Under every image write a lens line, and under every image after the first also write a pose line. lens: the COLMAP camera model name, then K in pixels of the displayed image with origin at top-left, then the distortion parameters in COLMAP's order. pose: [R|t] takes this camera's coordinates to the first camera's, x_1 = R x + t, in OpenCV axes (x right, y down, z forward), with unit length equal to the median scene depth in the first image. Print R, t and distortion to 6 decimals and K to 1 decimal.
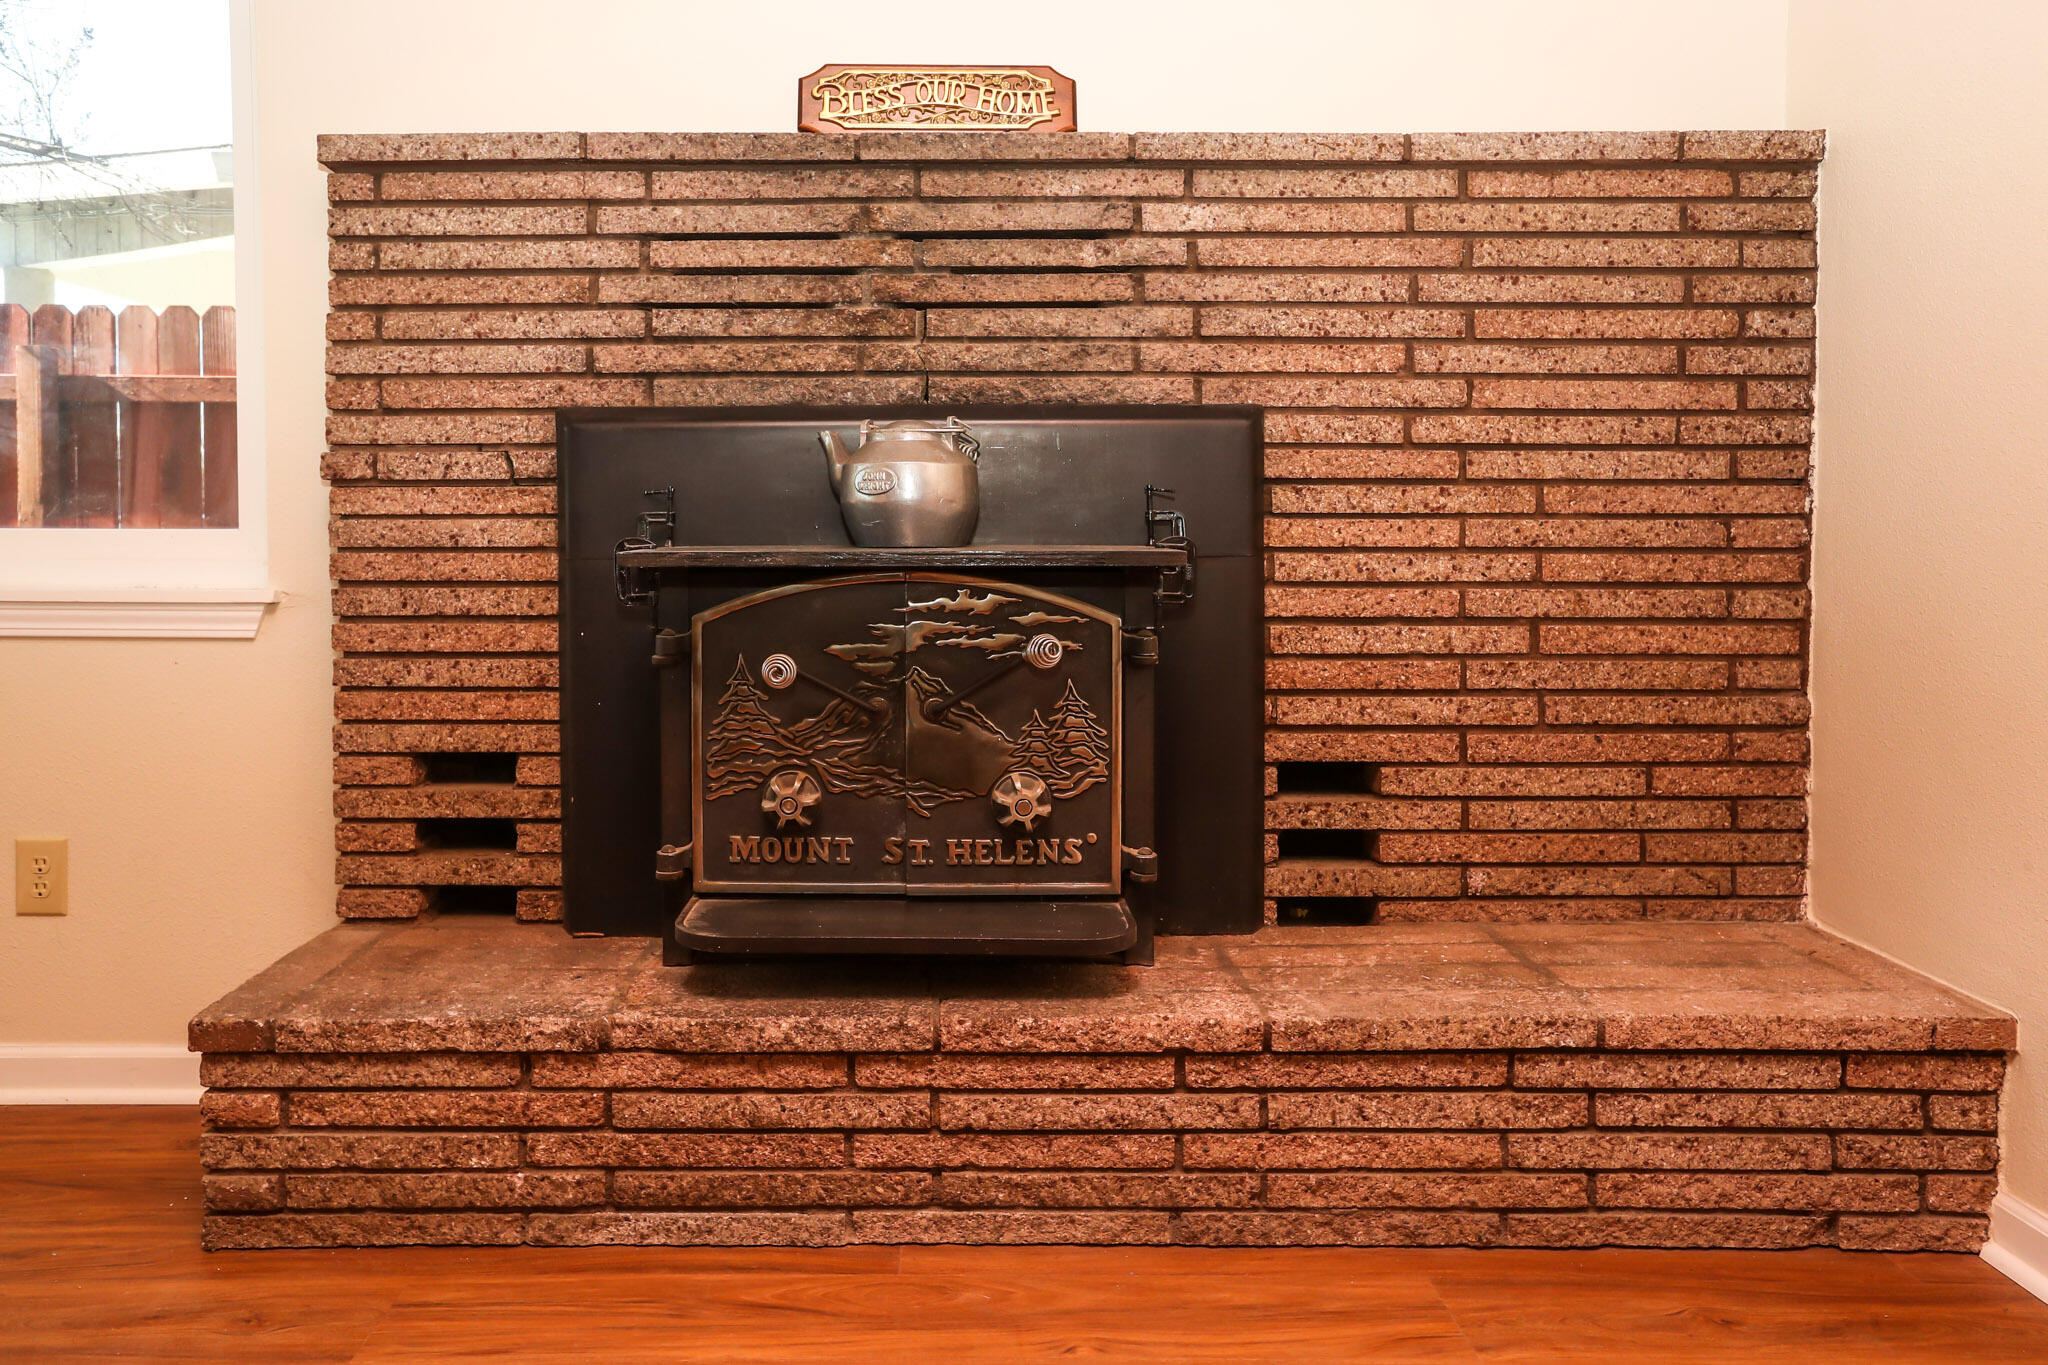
lens RADIAL K [[1430.1, 0, 939.3], [0, 1430.1, 558.1], [0, 0, 1]] dist [-0.010454, 0.010615]
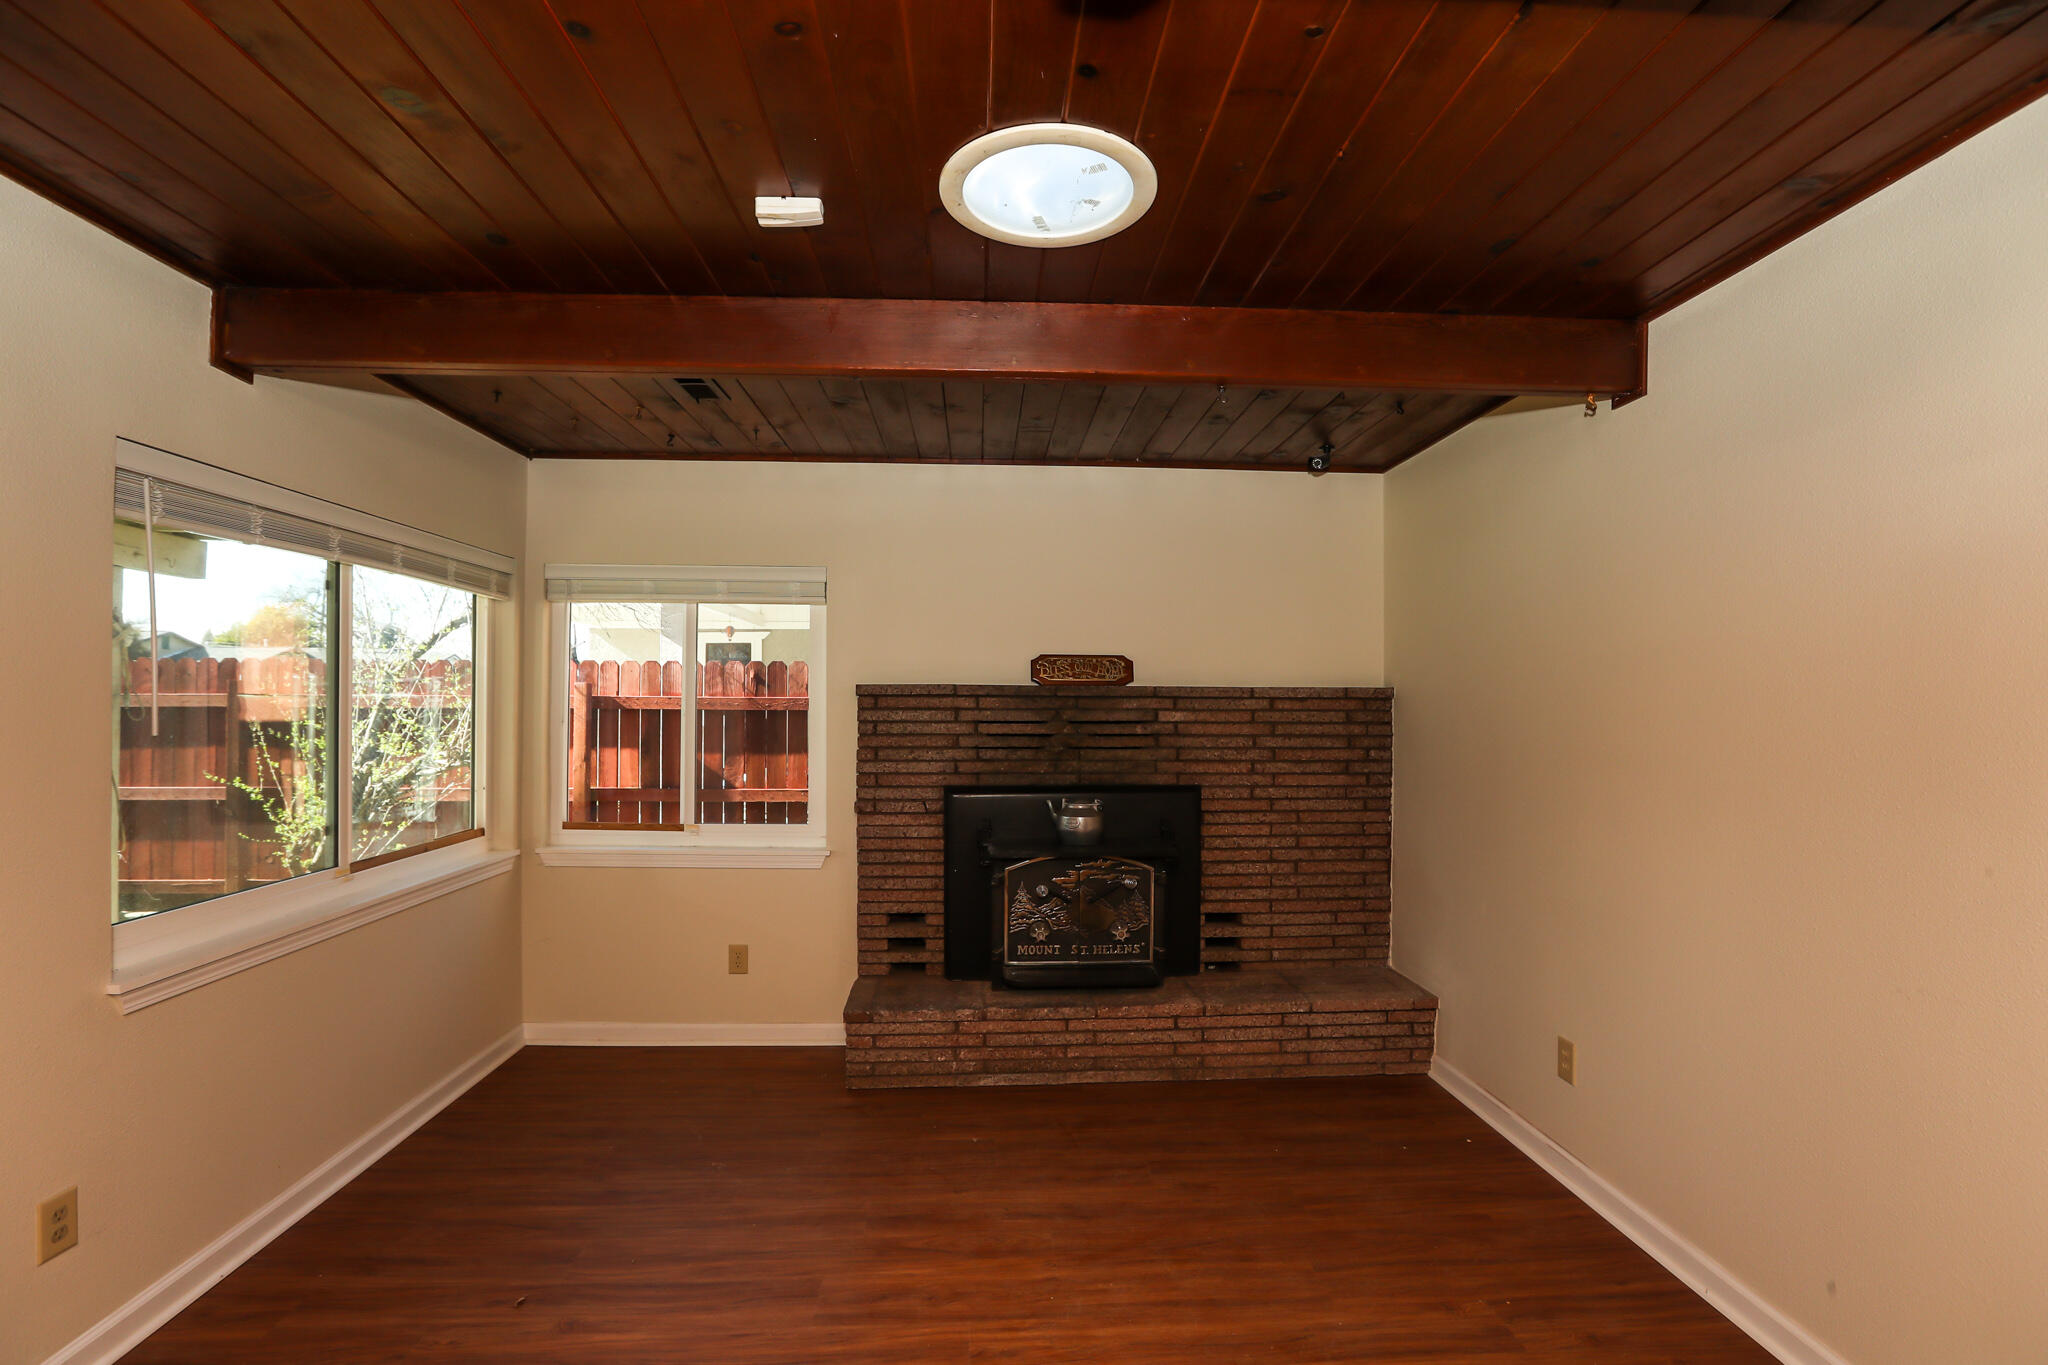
lens RADIAL K [[941.1, 0, 1032.5], [0, 941.1, 702.8], [0, 0, 1]] dist [-0.051228, 0.008491]
pose [[0.997039, 0.005721, 0.076686, -0.237674], [-0.004583, 0.999877, -0.015001, -0.235931], [-0.076762, 0.014605, 0.996942, -0.785832]]
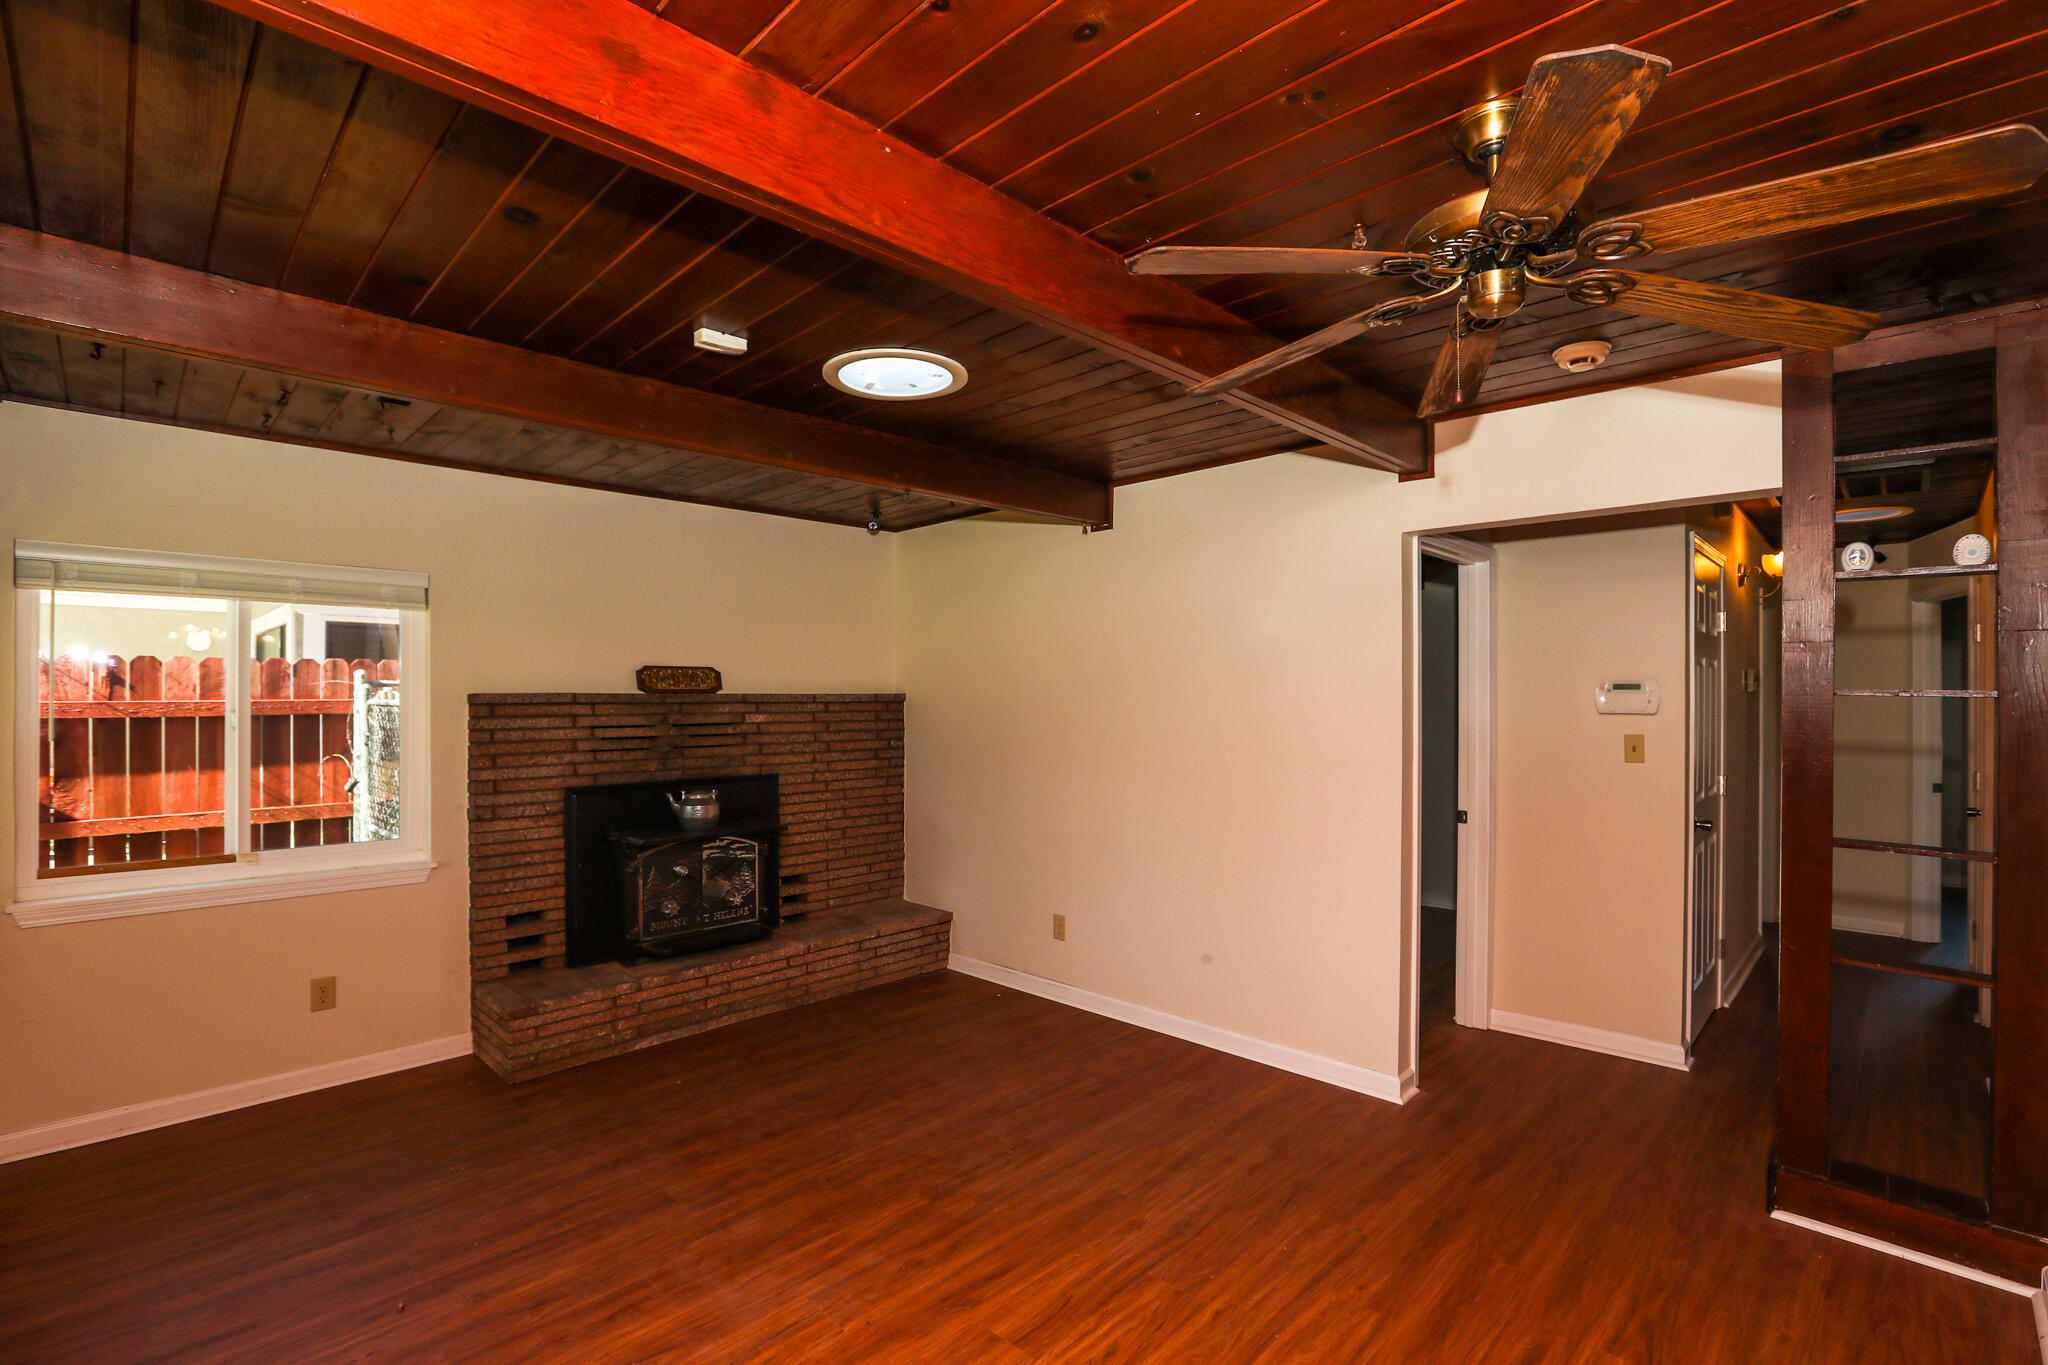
lens RADIAL K [[941.1, 0, 1030.5], [0, 941.1, 703.0], [0, 0, 1]] dist [-0.051228, 0.008491]
pose [[0.682789, -0.004927, 0.730599, -0.990299], [0.010444, 0.999941, -0.003016, -0.260442], [-0.730541, 0.009689, 0.682800, -0.961788]]
